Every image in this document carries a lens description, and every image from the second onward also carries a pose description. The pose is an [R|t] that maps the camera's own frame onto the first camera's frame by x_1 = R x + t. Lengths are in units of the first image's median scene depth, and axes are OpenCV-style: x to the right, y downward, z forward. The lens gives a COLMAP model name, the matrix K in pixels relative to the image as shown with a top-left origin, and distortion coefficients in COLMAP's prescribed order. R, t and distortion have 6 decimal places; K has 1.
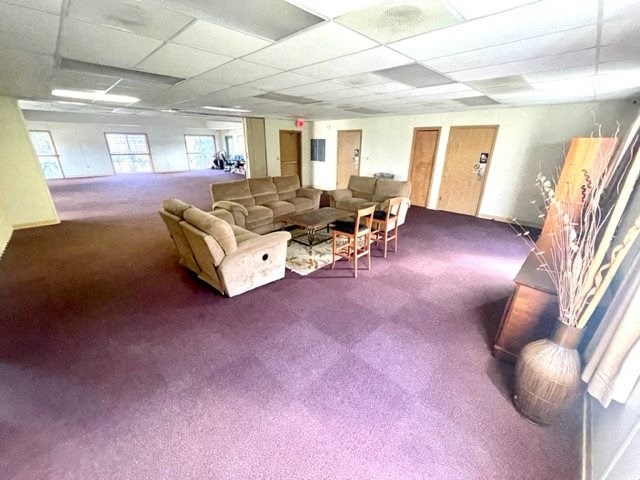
lens RADIAL K [[258.9, 0, 318.3], [0, 258.9, 242.2], [0, 0, 1]] dist [0.002173, -0.000768]
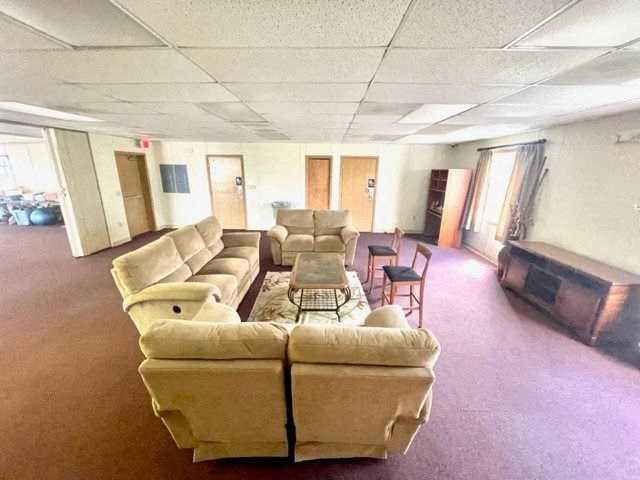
lens RADIAL K [[258.9, 0, 317.0], [0, 258.9, 240.6], [0, 0, 1]] dist [0.002173, -0.000768]
pose [[0.738271, -0.179247, 0.650251, -0.255988], [0.239154, 0.970974, -0.003870, -0.090452], [-0.630683, 0.158367, 0.759709, 0.219416]]
